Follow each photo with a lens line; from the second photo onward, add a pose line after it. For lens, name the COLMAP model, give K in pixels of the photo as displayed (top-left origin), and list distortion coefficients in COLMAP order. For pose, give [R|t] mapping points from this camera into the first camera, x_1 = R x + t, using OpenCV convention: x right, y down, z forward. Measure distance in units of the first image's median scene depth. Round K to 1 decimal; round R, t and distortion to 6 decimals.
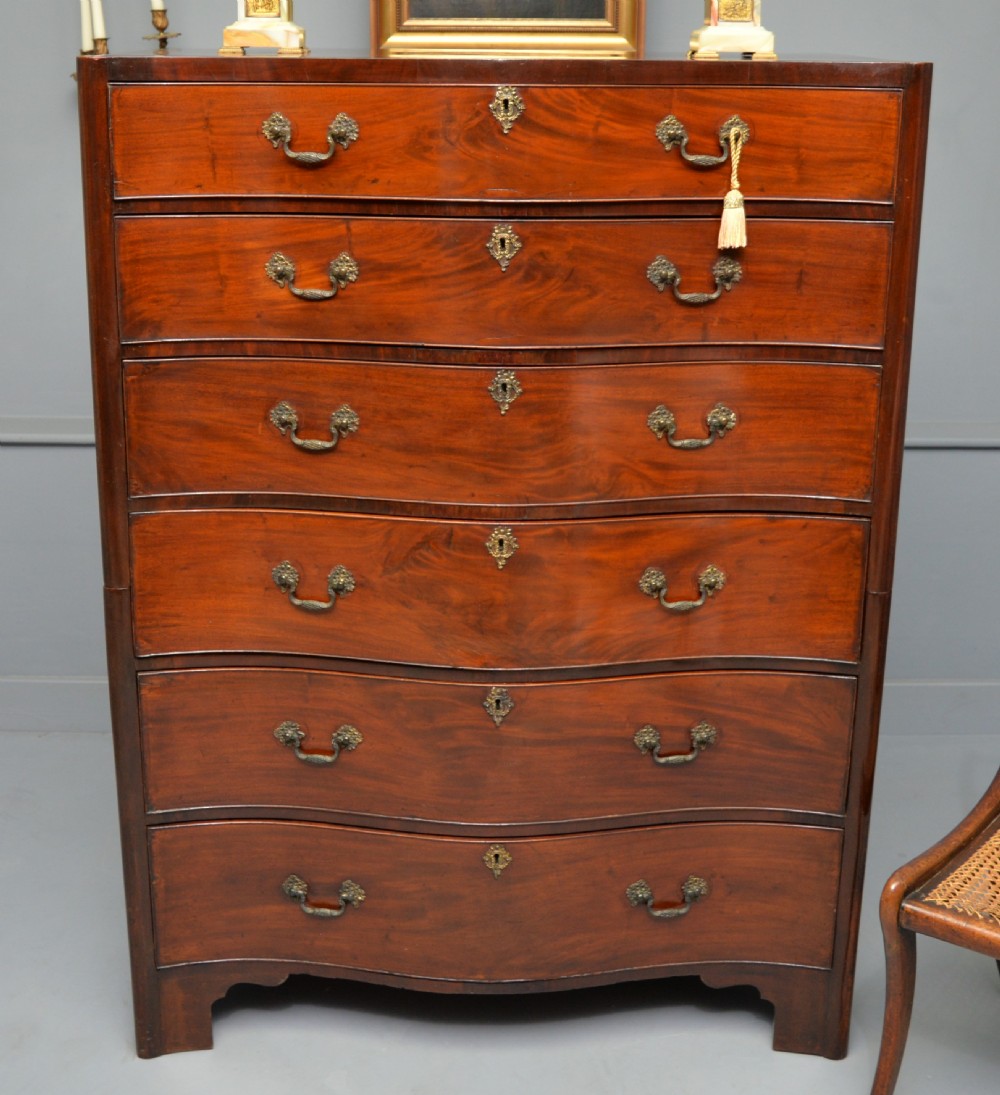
lens RADIAL K [[1573.4, 0, 456.3], [0, 1573.4, 418.6], [0, 0, 1]] dist [-0.084494, 0.012063]
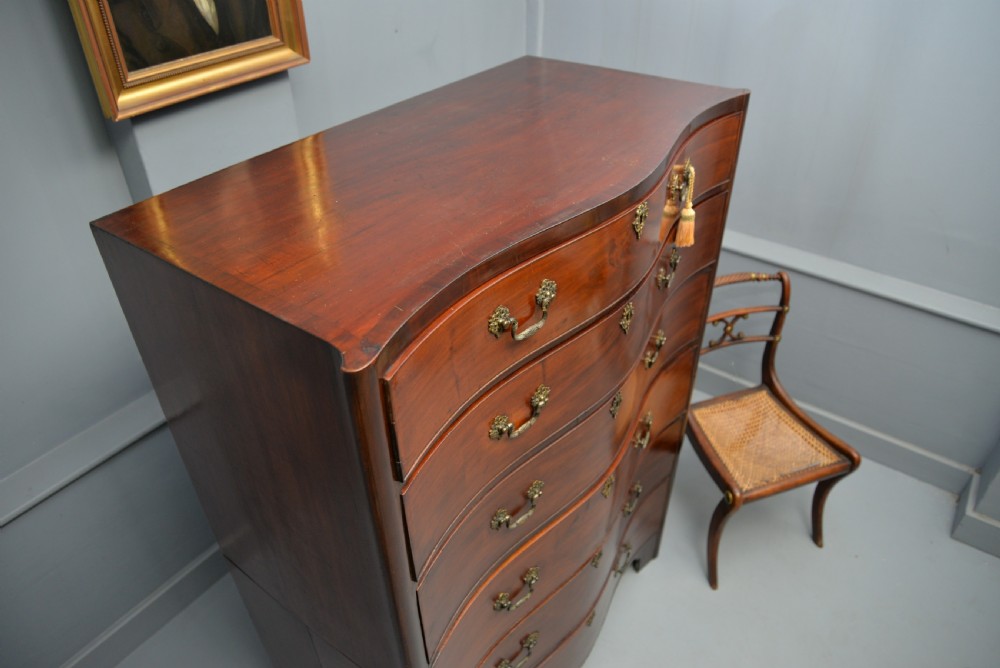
lens RADIAL K [[686.1, 0, 500.0], [0, 686.1, 334.0], [0, 0, 1]] dist [-0.080167, -0.000093]
pose [[0.577415, -0.486377, 0.655766, -0.389183], [0.219404, 0.866084, 0.449179, -0.361904], [-0.786419, -0.115485, 0.606802, 0.733089]]
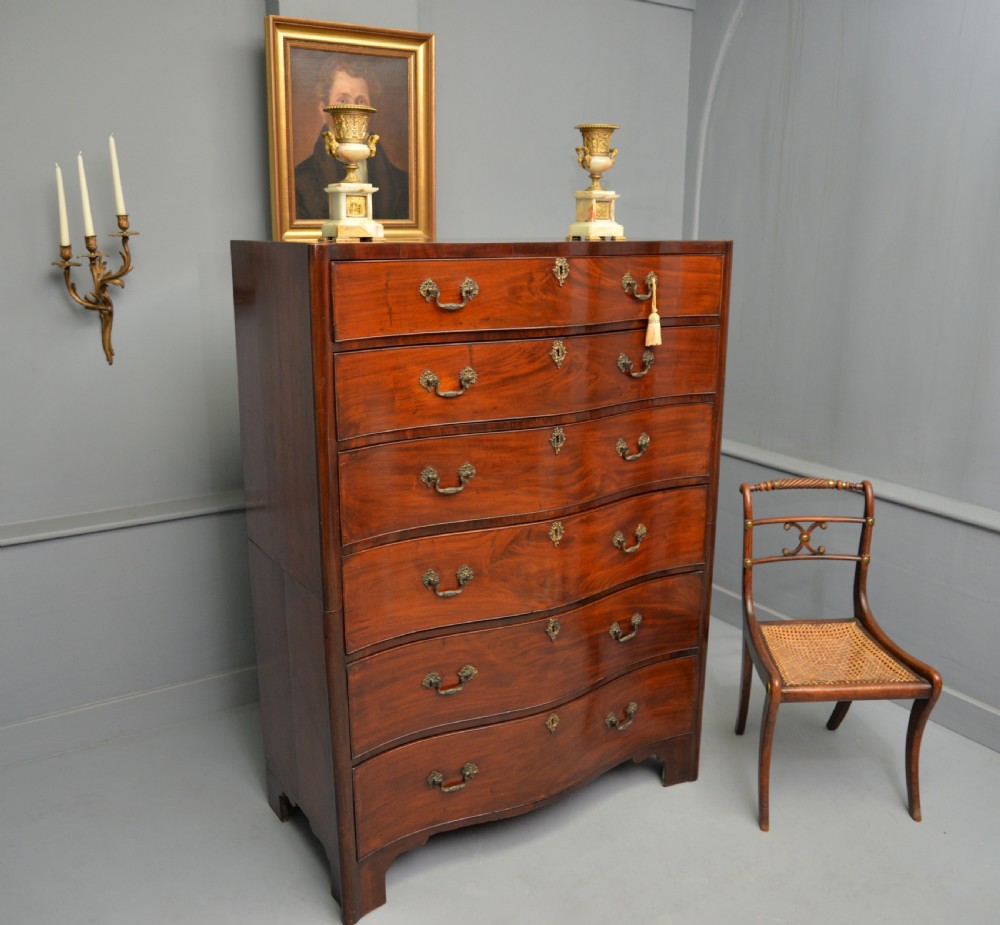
lens RADIAL K [[960.7, 0, 500.0], [0, 960.7, 462.5], [0, 0, 1]] dist [-0.083636, 0.012859]
pose [[0.833289, -0.137999, 0.535338, -0.575073], [0.139375, 0.989505, 0.038128, -0.041949], [-0.534981, 0.042841, 0.843777, 0.173433]]
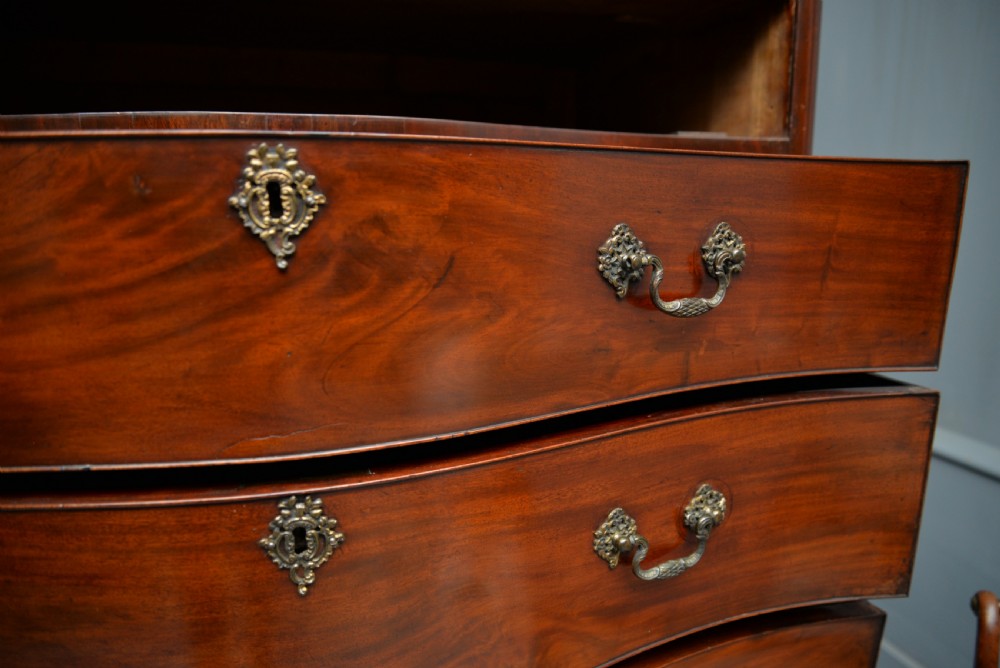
lens RADIAL K [[686.1, 0, 500.0], [0, 686.1, 334.0], [0, 0, 1]] dist [-0.080167, -0.000093]
pose [[0.943593, -0.072120, 0.323158, 0.025070], [0.077688, 0.996968, -0.004348, -0.071930], [-0.321865, 0.029209, 0.946335, 0.814011]]
